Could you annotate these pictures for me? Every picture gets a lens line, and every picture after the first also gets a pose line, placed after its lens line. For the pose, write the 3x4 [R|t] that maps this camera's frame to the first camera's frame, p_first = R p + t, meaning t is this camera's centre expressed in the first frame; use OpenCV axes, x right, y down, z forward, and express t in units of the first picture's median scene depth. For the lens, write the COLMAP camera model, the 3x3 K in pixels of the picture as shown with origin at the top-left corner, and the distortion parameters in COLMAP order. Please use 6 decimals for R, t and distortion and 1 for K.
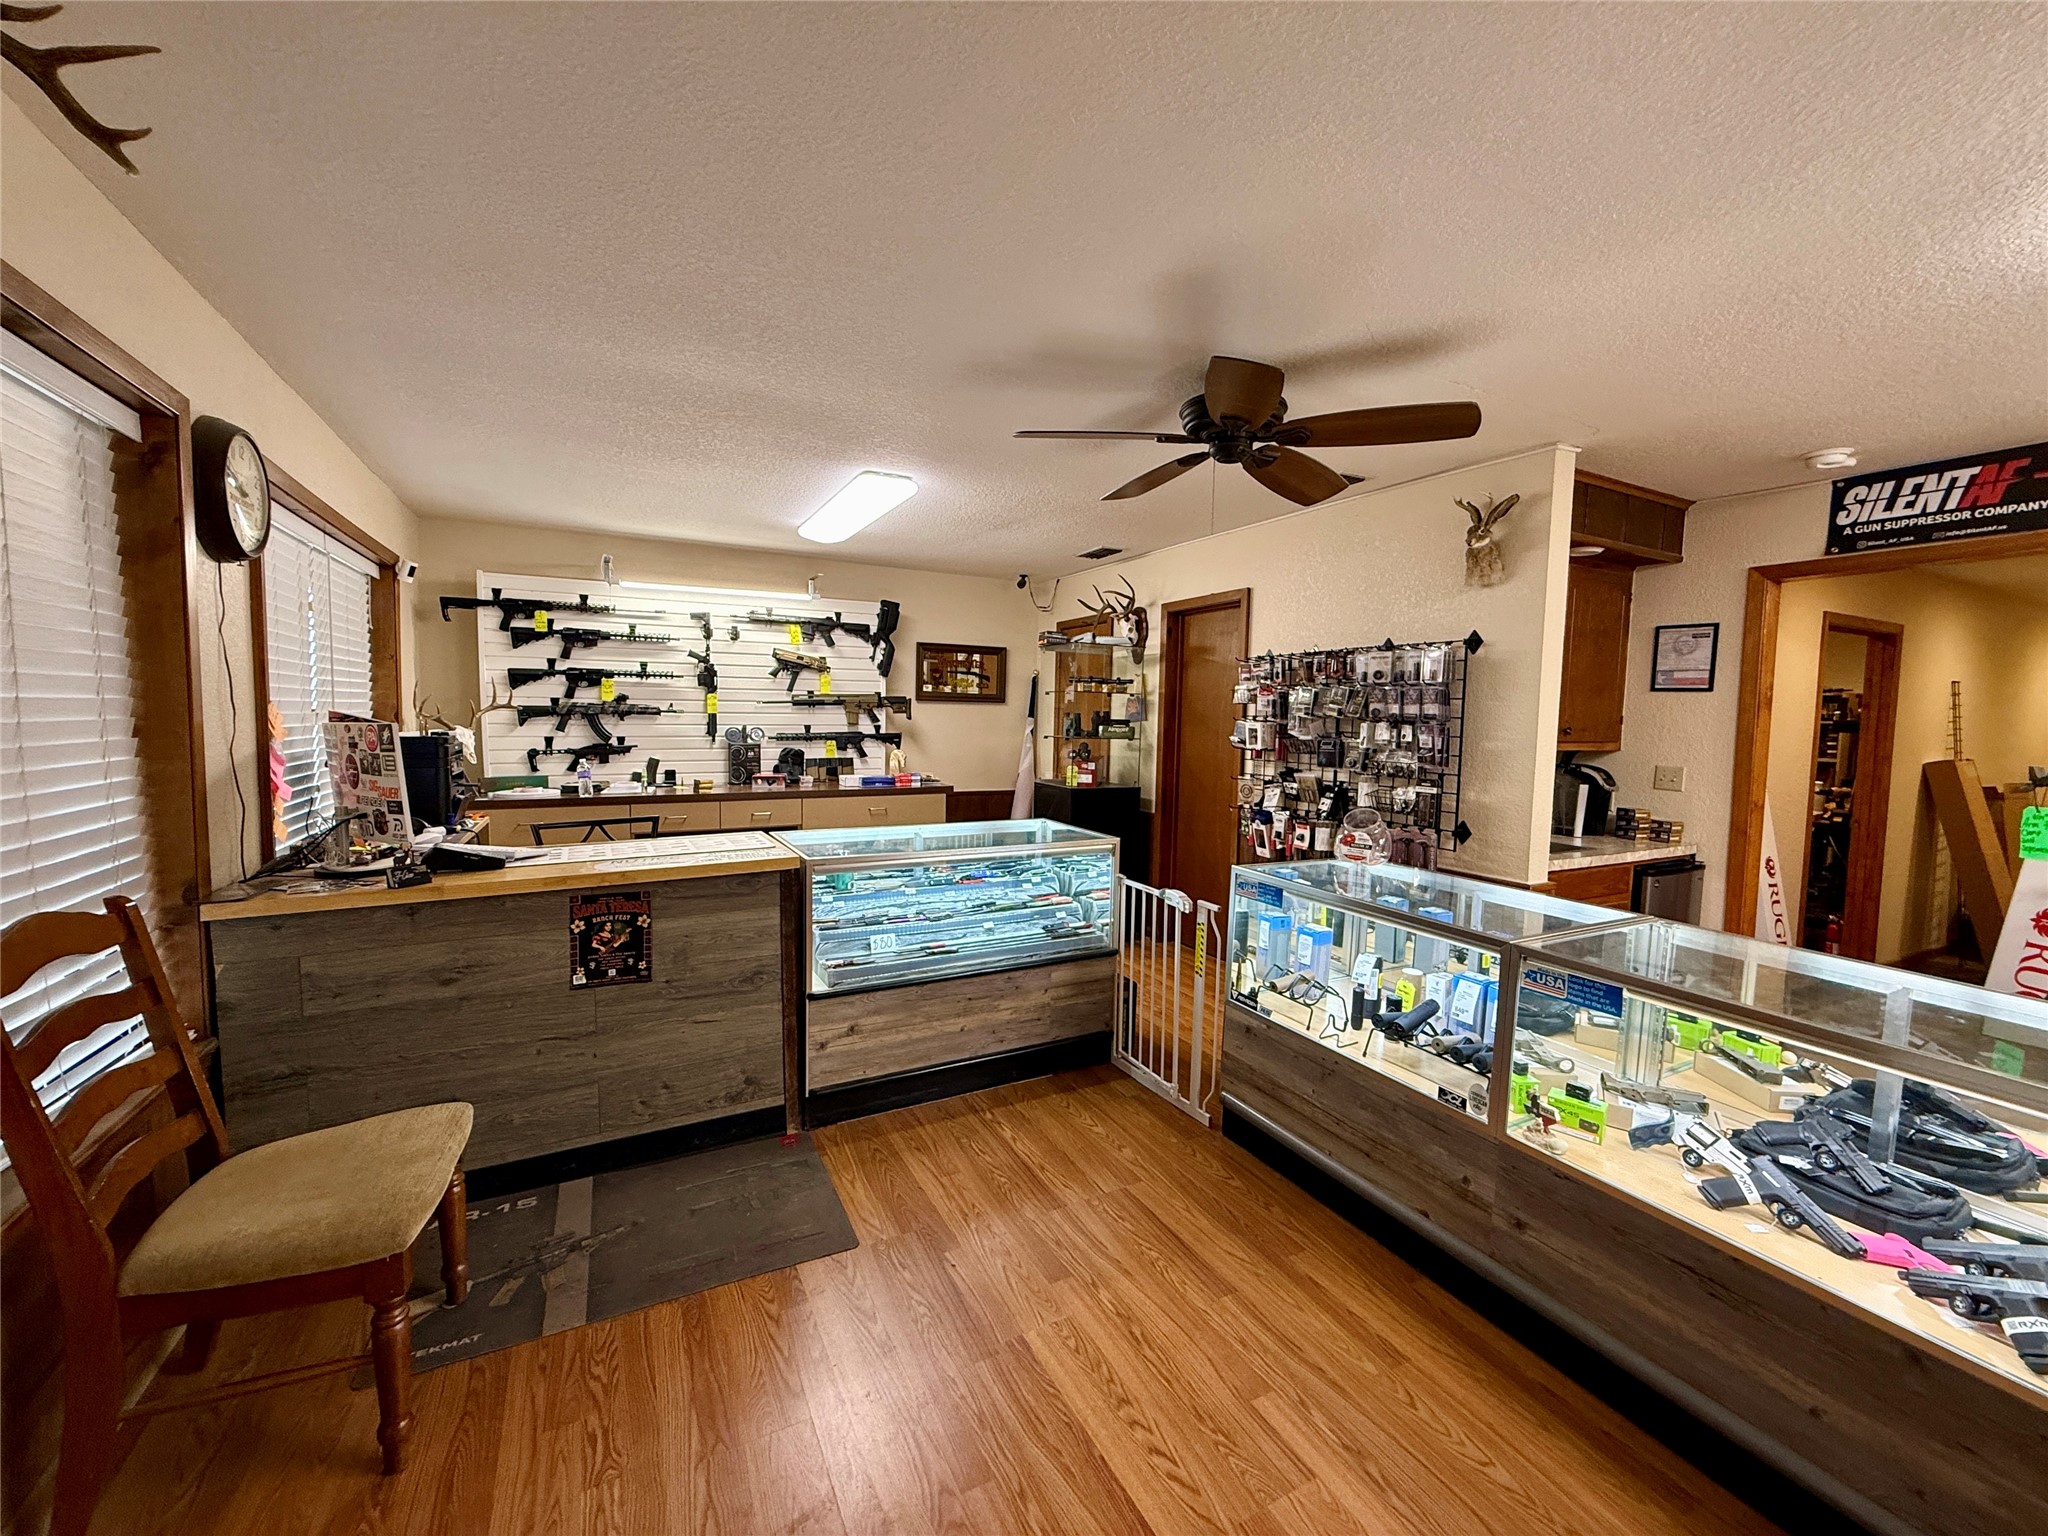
lens RADIAL K [[811.1, 0, 1020.0], [0, 811.1, 768.2], [0, 0, 1]] dist [-0.000053, 0.000148]
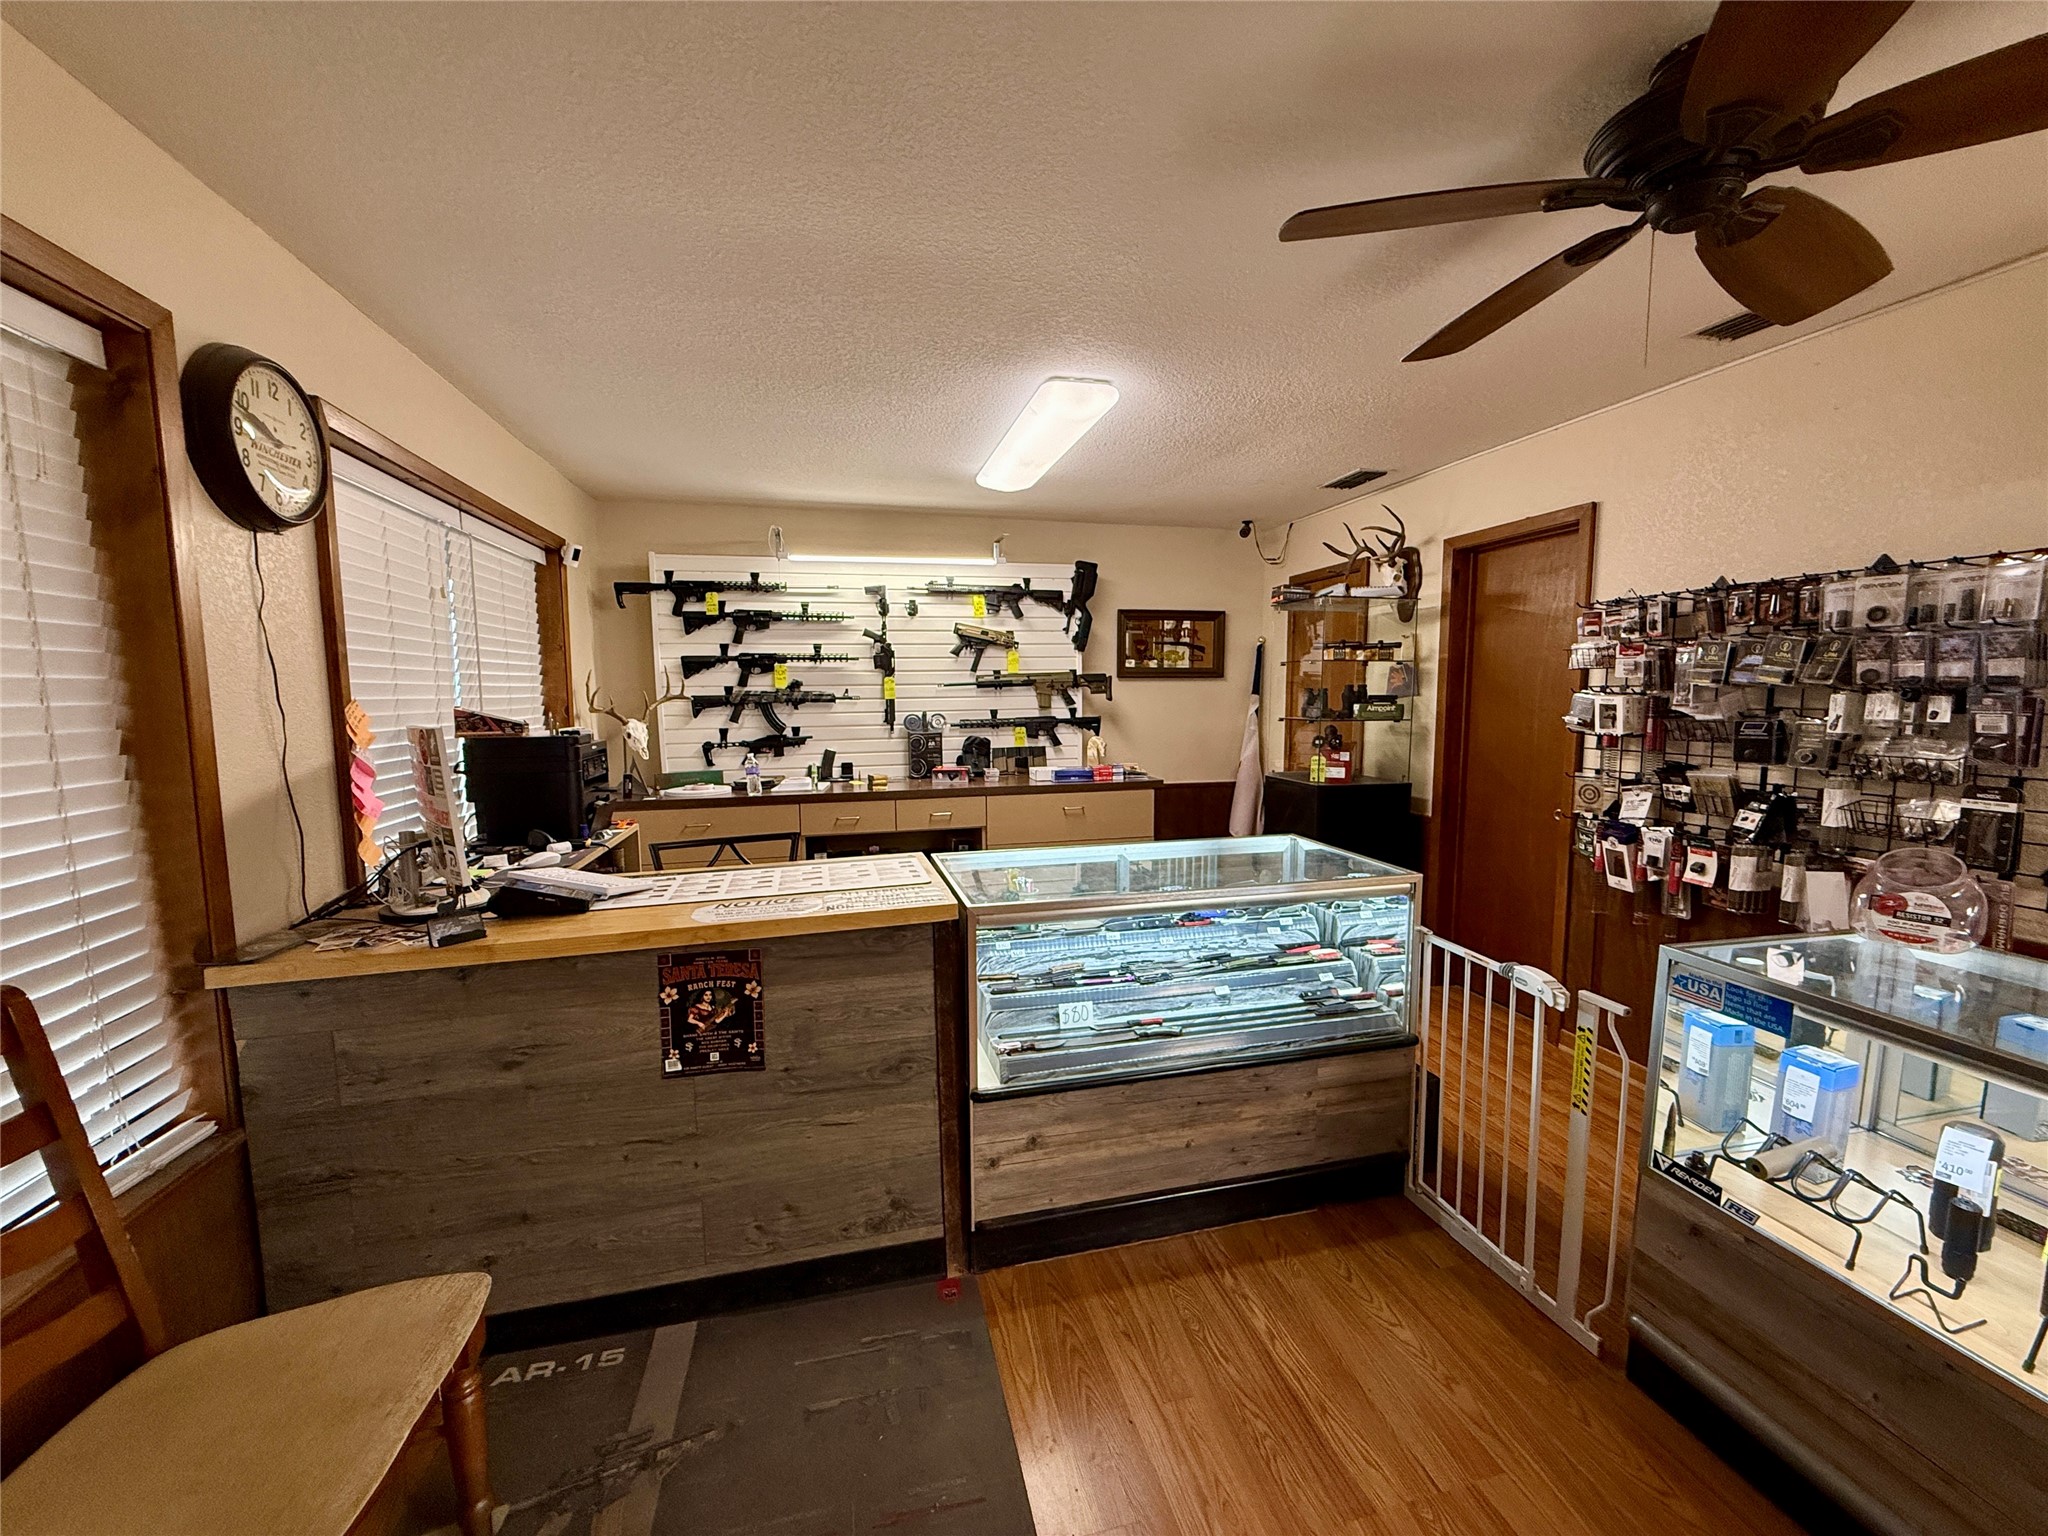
lens RADIAL K [[811.1, 0, 1020.0], [0, 811.1, 768.2], [0, 0, 1]] dist [-0.000053, 0.000148]
pose [[0.970007, -0.001925, -0.243070, -0.037071], [0.008694, 0.999604, 0.026780, -0.022472], [0.242922, -0.028090, 0.969639, 0.263778]]
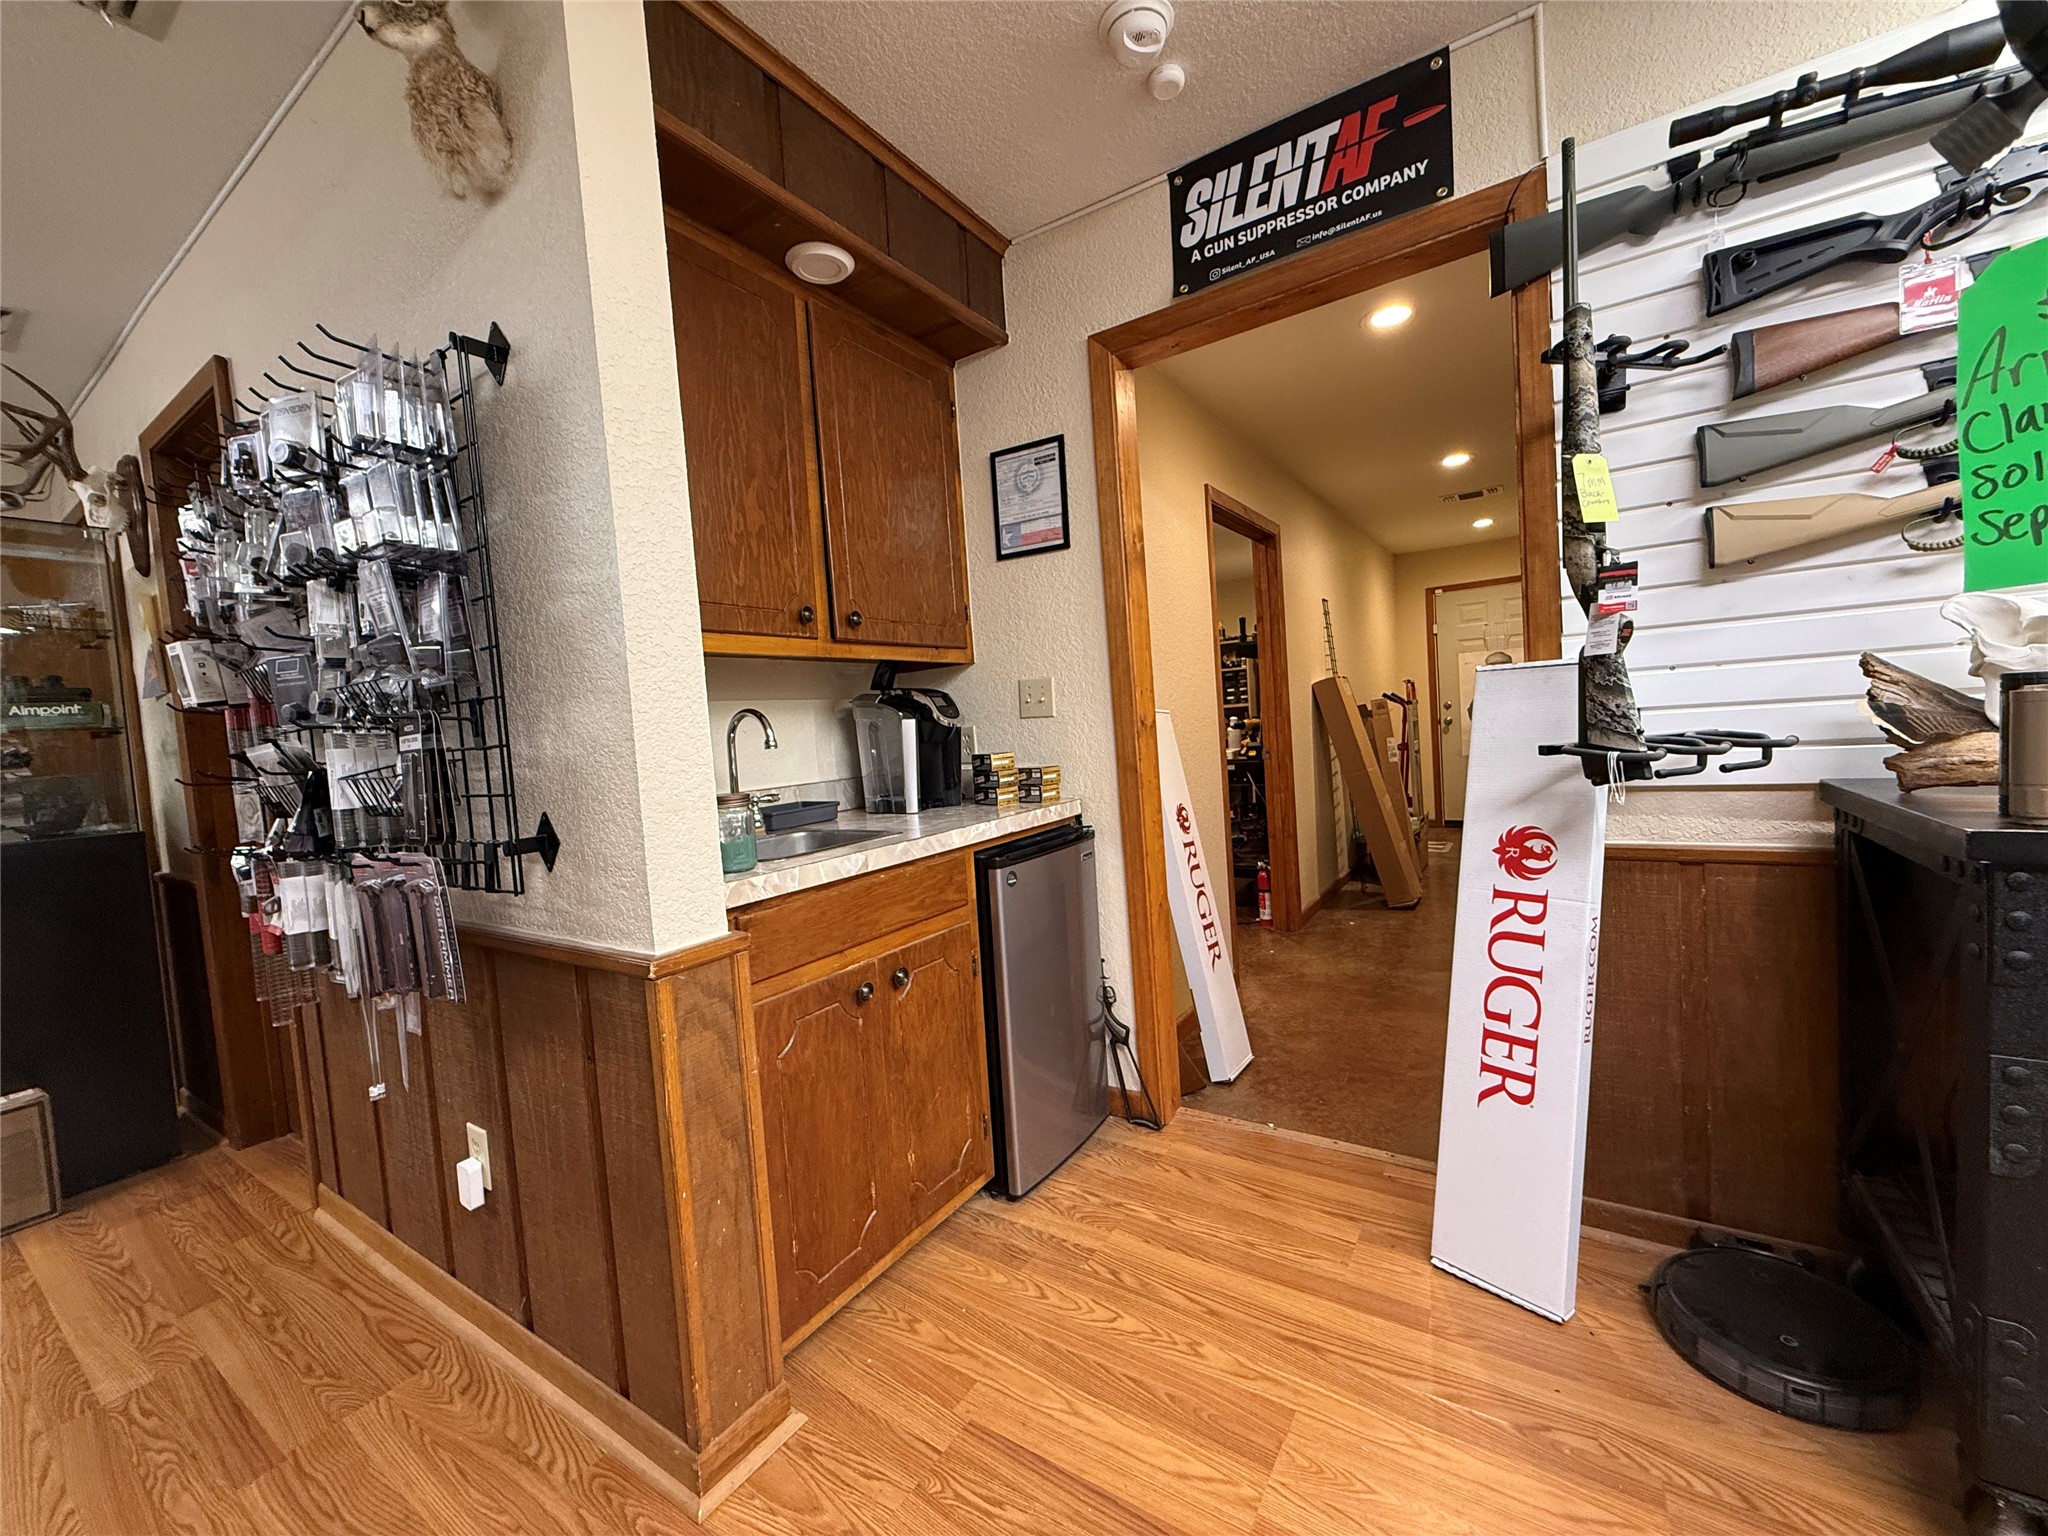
lens RADIAL K [[811.1, 0, 1020.0], [0, 811.1, 768.2], [0, 0, 1]] dist [-0.000053, 0.000148]
pose [[0.869699, -0.107554, 0.481722, 0.569894], [0.119813, 0.992782, 0.005349, 0.070476], [-0.478820, 0.053065, 0.876308, 0.549148]]
